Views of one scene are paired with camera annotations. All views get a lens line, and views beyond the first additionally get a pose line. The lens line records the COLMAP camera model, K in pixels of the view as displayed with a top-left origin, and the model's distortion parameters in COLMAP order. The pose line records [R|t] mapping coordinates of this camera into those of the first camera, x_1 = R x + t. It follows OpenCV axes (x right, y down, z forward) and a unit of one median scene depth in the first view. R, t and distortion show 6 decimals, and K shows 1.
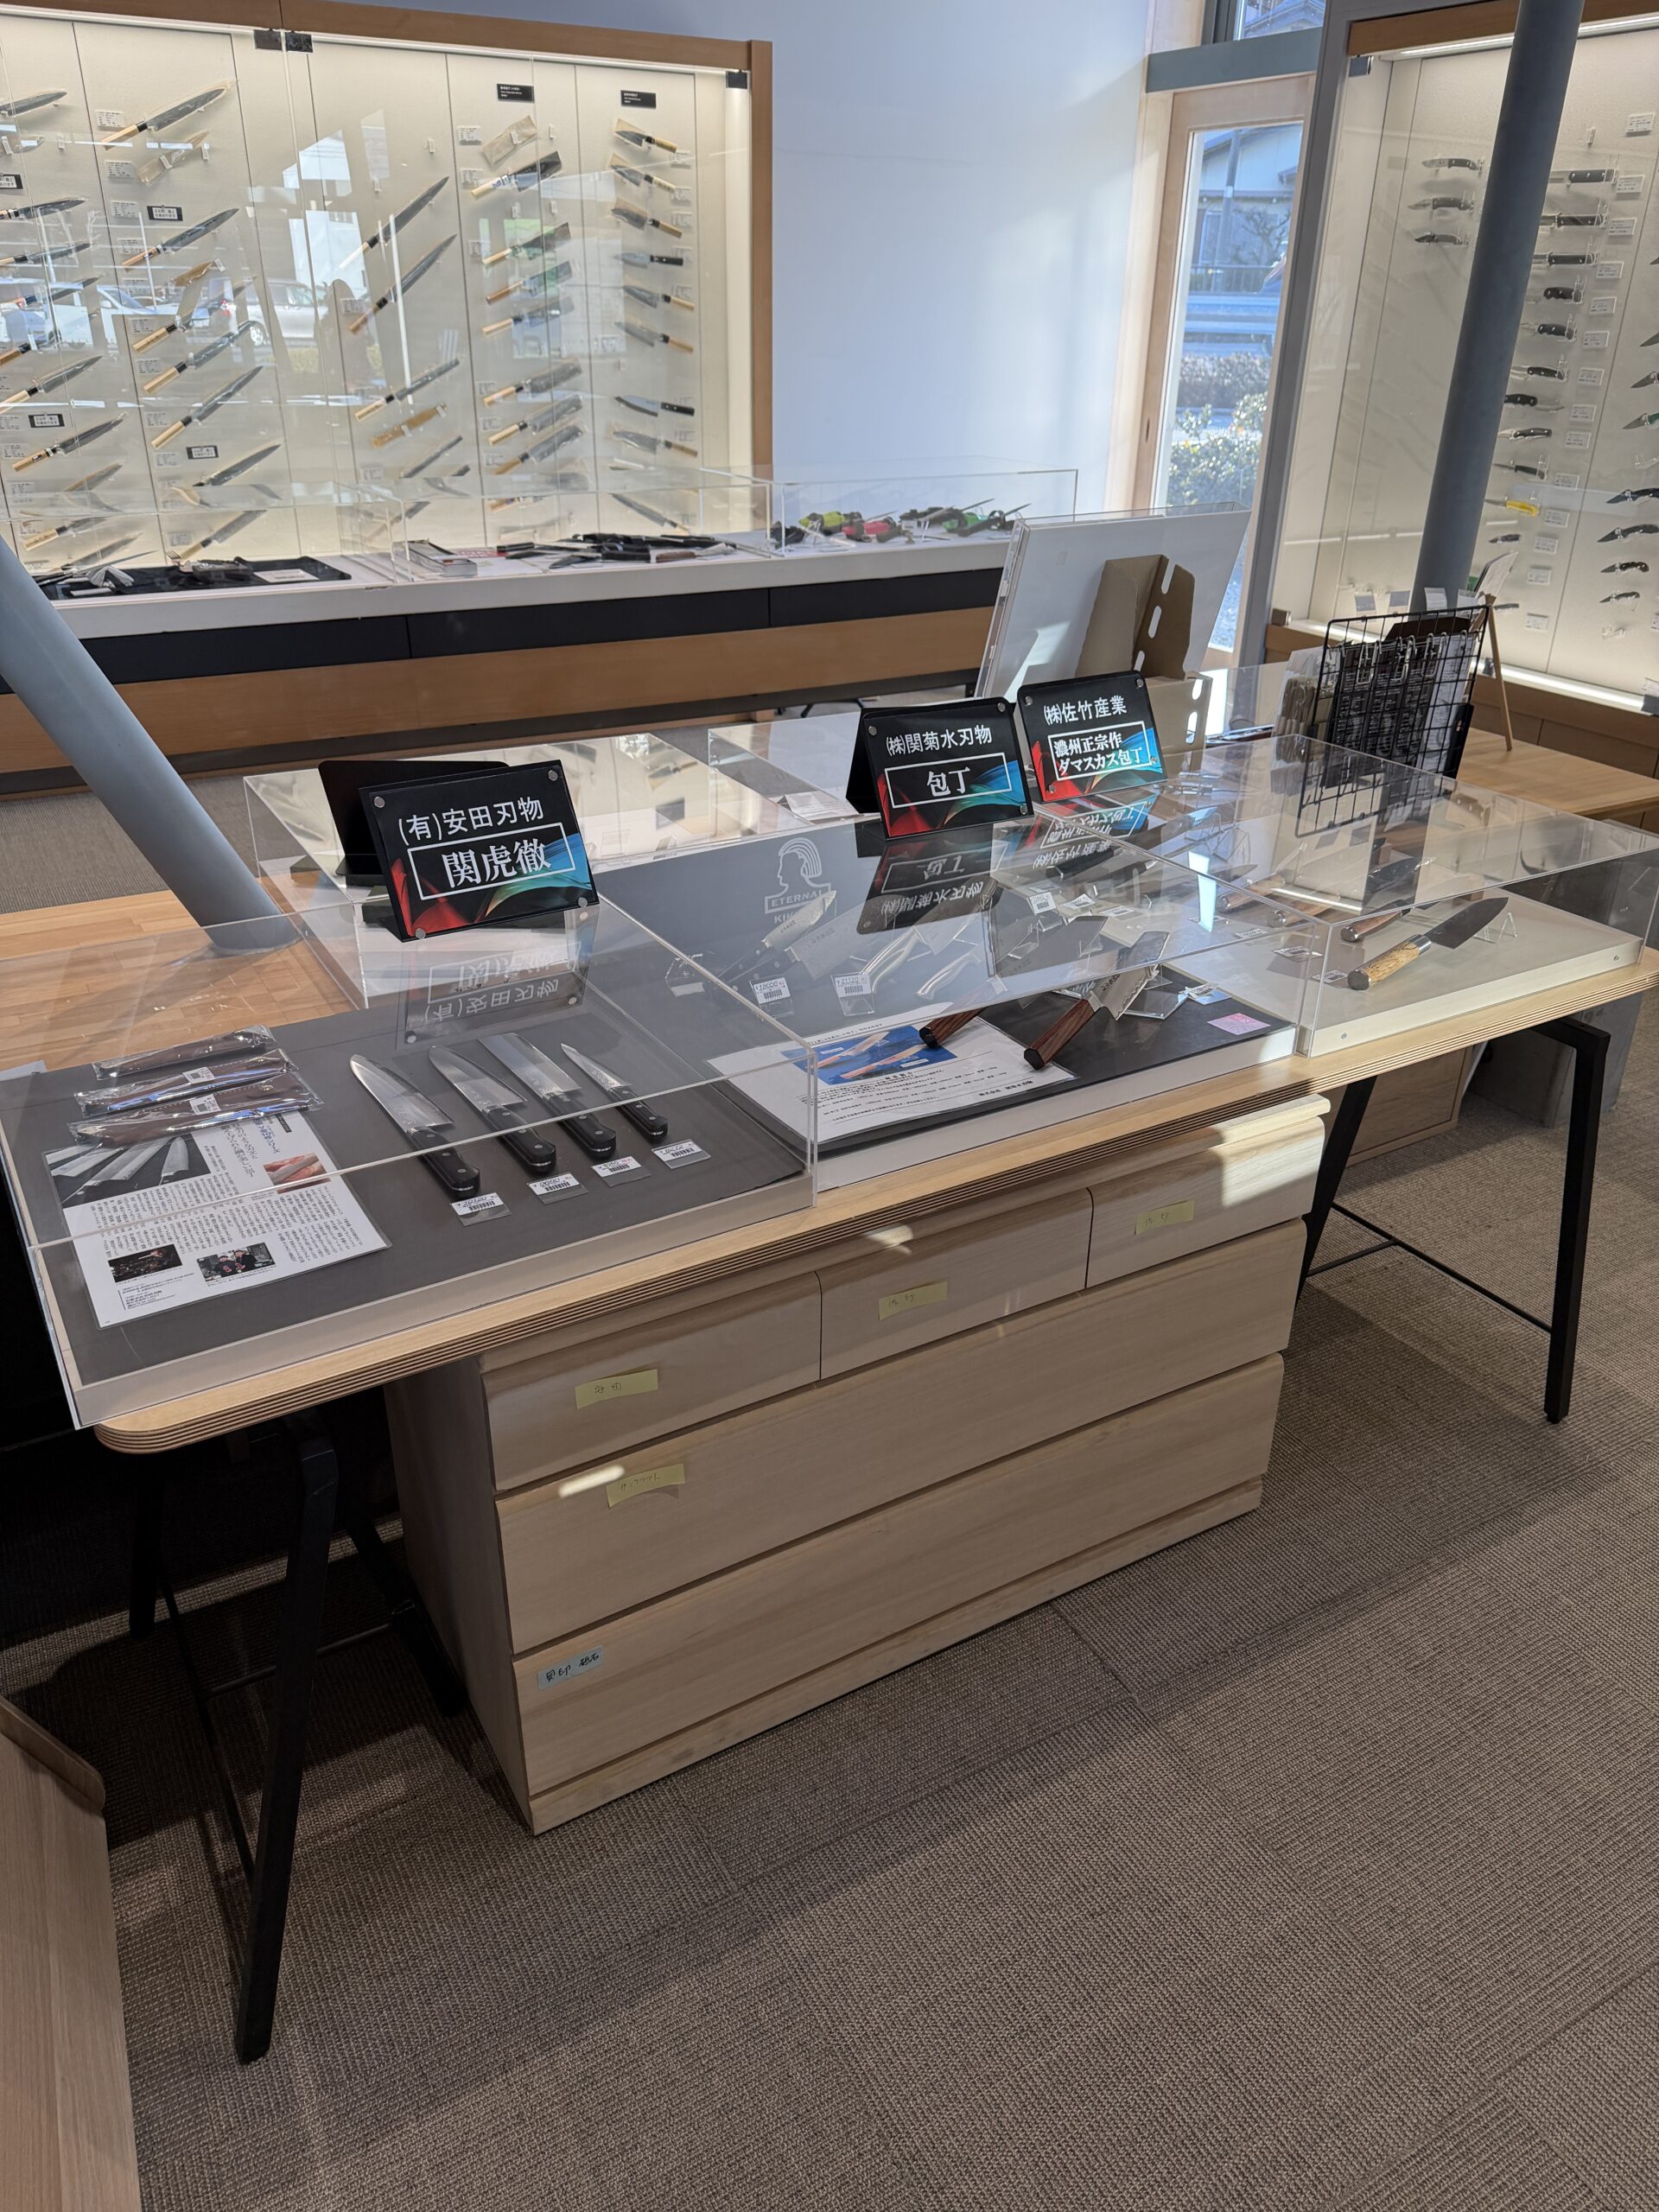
lens RADIAL K [[1575.1, 0, 833.8], [0, 1575.1, 1107.8], [0, 0, 1]] dist [0.029980, -0.023870]
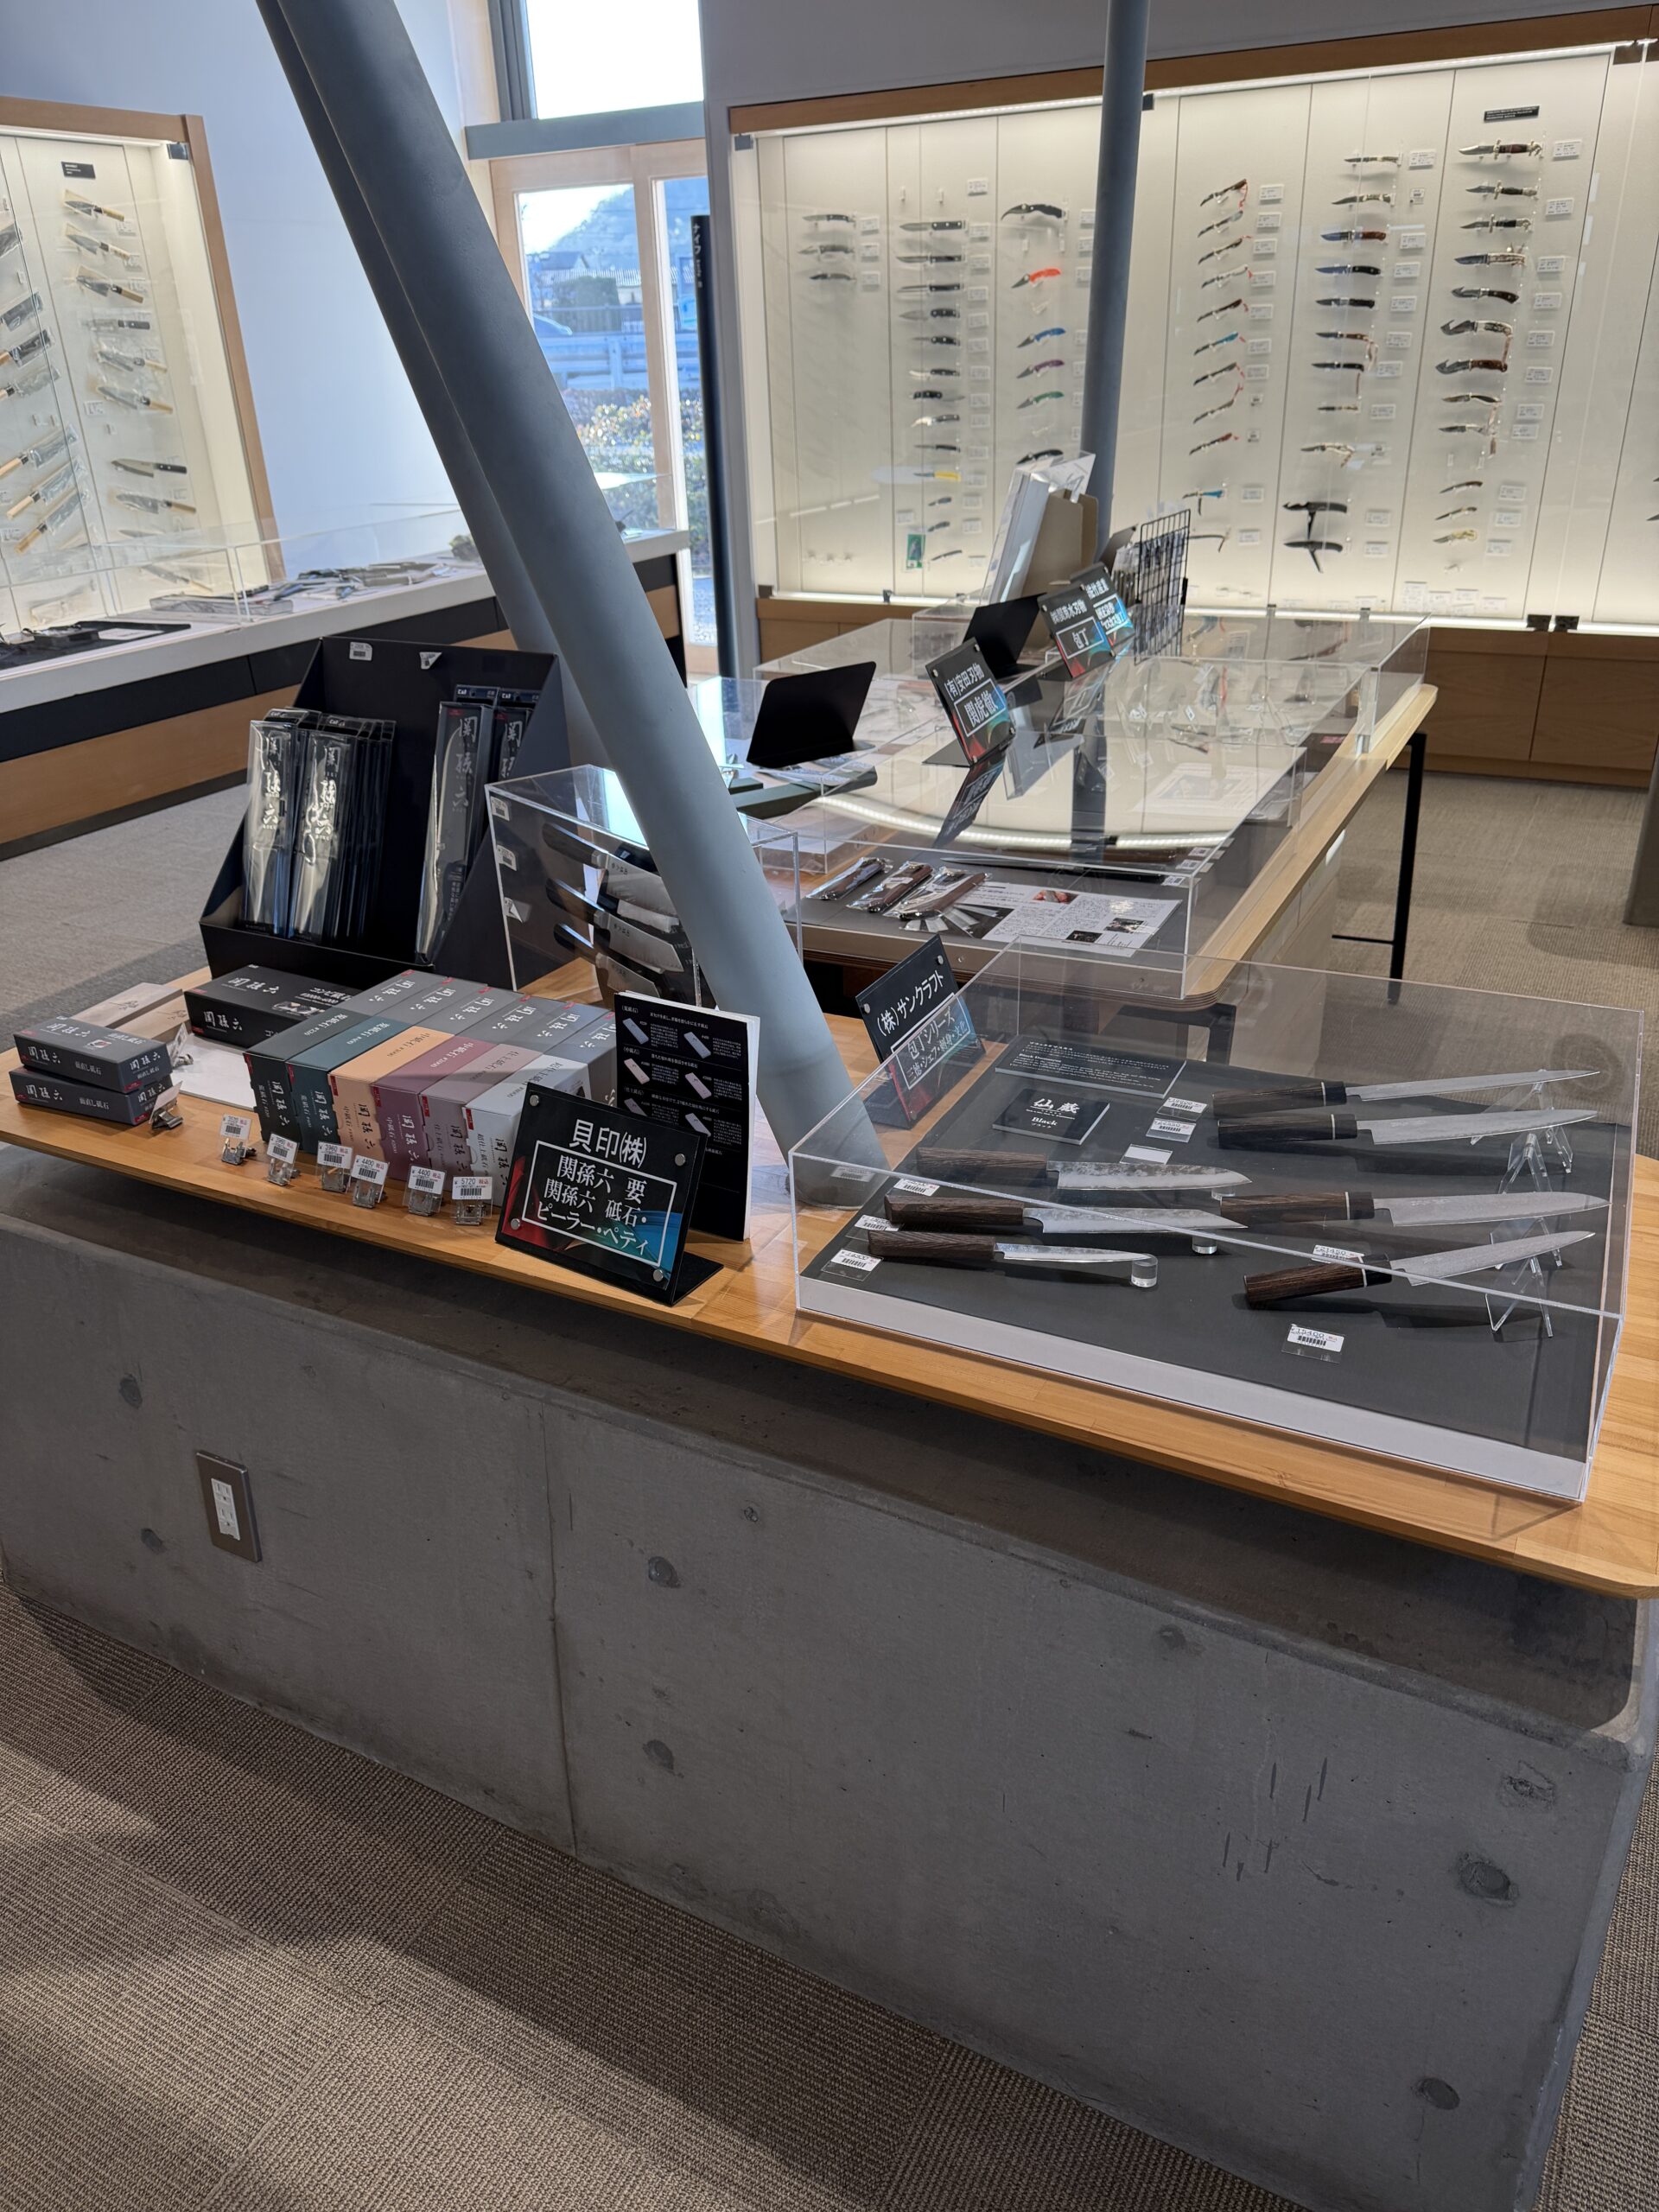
lens RADIAL K [[1575.1, 0, 833.0], [0, 1575.1, 1105.0], [0, 0, 1]] dist [0.029980, -0.023870]
pose [[0.847000, -0.276421, 0.454073, -0.378092], [0.288178, 0.956531, 0.044745, 0.031025], [-0.446703, 0.092954, 0.889840, -0.067982]]
